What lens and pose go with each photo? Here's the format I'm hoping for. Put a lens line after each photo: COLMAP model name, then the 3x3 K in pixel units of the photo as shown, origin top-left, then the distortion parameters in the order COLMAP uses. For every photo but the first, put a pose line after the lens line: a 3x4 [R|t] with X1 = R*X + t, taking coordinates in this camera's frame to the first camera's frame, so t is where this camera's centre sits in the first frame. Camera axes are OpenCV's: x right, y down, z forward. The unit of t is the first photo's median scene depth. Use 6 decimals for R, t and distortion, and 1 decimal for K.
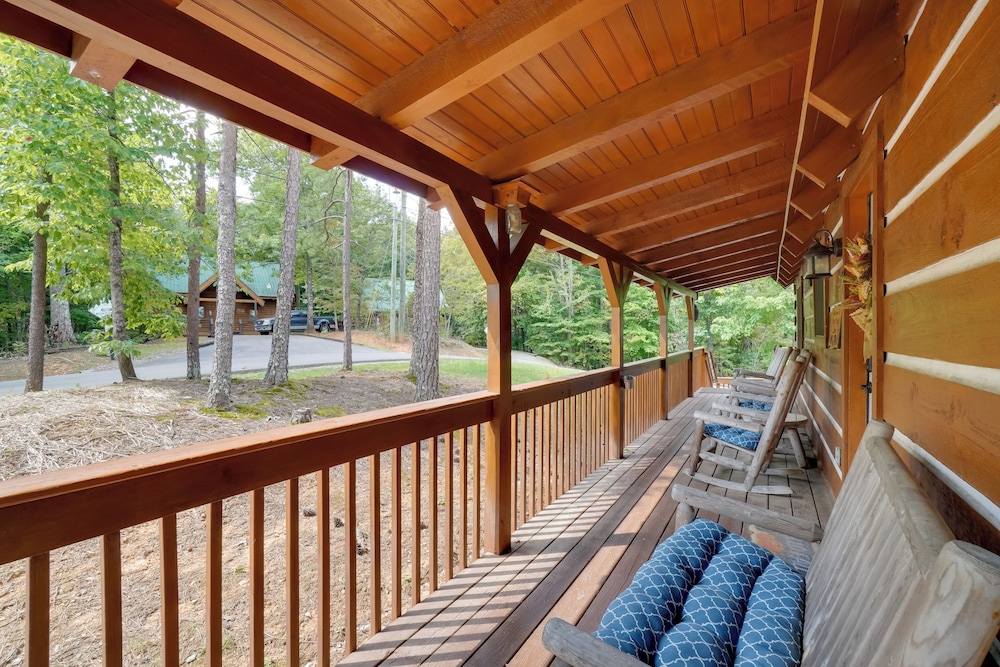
lens RADIAL K [[443.2, 0, 502.9], [0, 443.2, 332.5], [0, 0, 1]] dist [-0.000416, -0.000169]
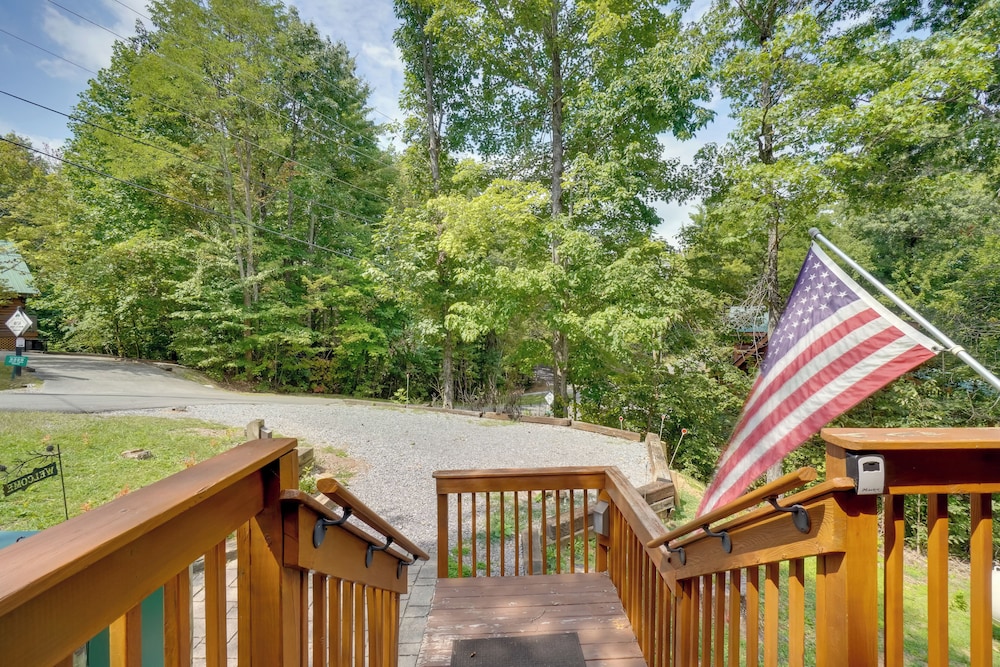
lens RADIAL K [[443.2, 0, 501.8], [0, 443.2, 331.1], [0, 0, 1]] dist [-0.000416, -0.000169]
pose [[0.860303, -0.002448, 0.509778, 0.147294], [0.000504, 0.999992, 0.003951, 0.001236], [-0.509783, -0.003142, 0.860297, 0.287999]]
